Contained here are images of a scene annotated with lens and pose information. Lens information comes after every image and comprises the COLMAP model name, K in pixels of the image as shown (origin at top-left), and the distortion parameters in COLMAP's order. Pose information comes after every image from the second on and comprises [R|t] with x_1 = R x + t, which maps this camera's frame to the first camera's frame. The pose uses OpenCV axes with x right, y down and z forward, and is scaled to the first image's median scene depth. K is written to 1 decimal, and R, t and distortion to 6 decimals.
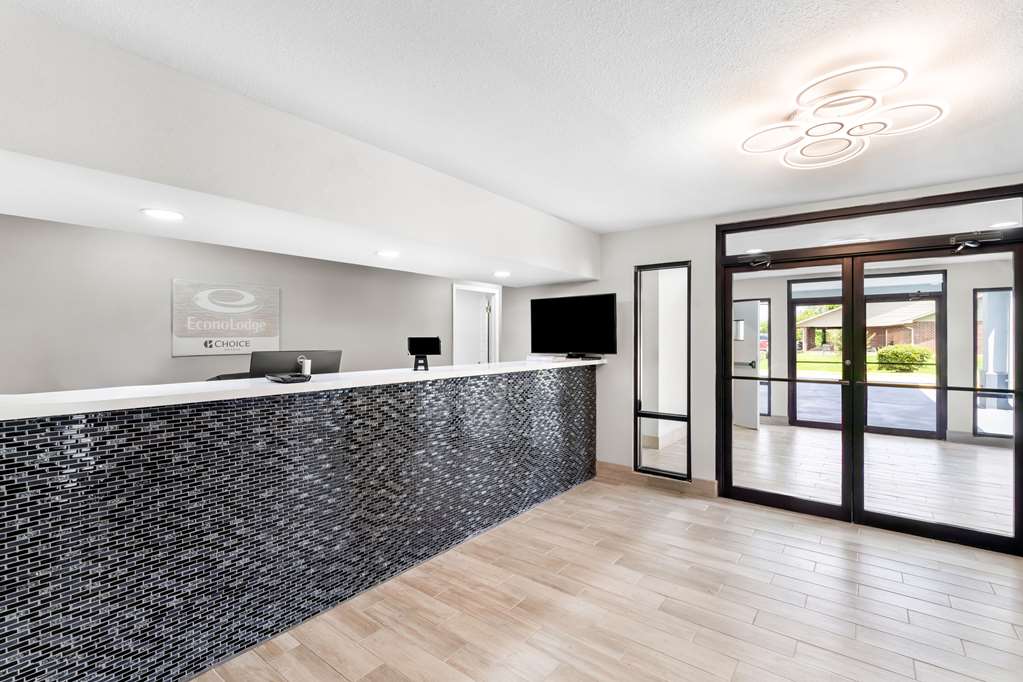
lens RADIAL K [[465.1, 0, 511.2], [0, 465.1, 338.2], [0, 0, 1]] dist [0.000550, -0.000088]
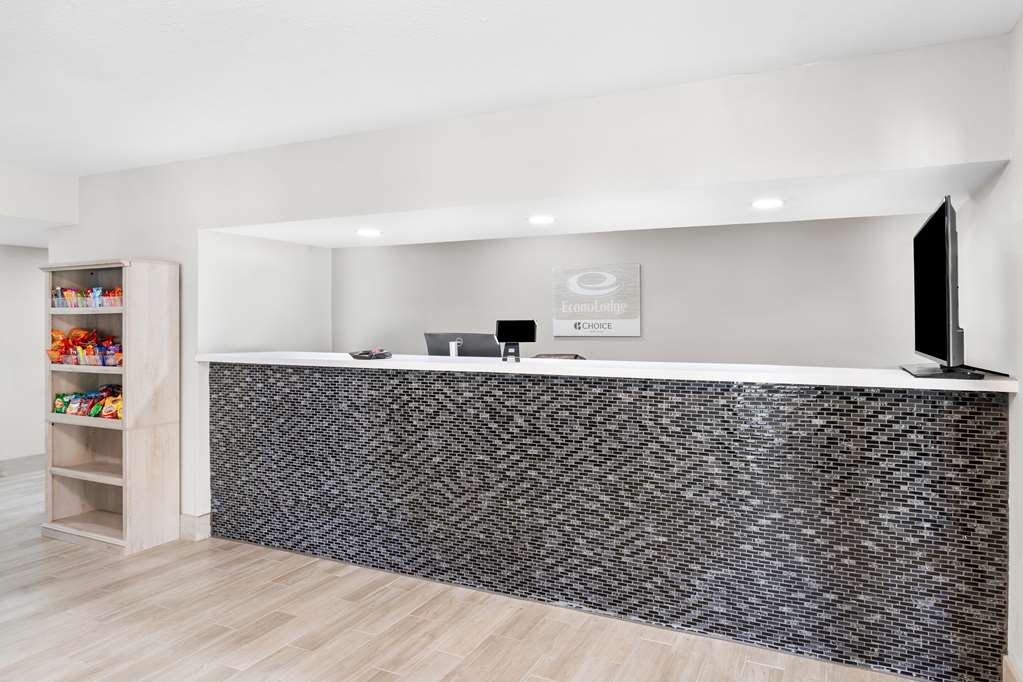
lens RADIAL K [[541.8, 0, 511.3], [0, 541.8, 320.9], [0, 0, 1]] dist [-0.000914, -0.000090]
pose [[0.266717, 0.002155, -0.963772, 0.725390], [0.001980, 0.999994, 0.002784, -0.003503], [0.963773, -0.002651, 0.266711, 0.757321]]
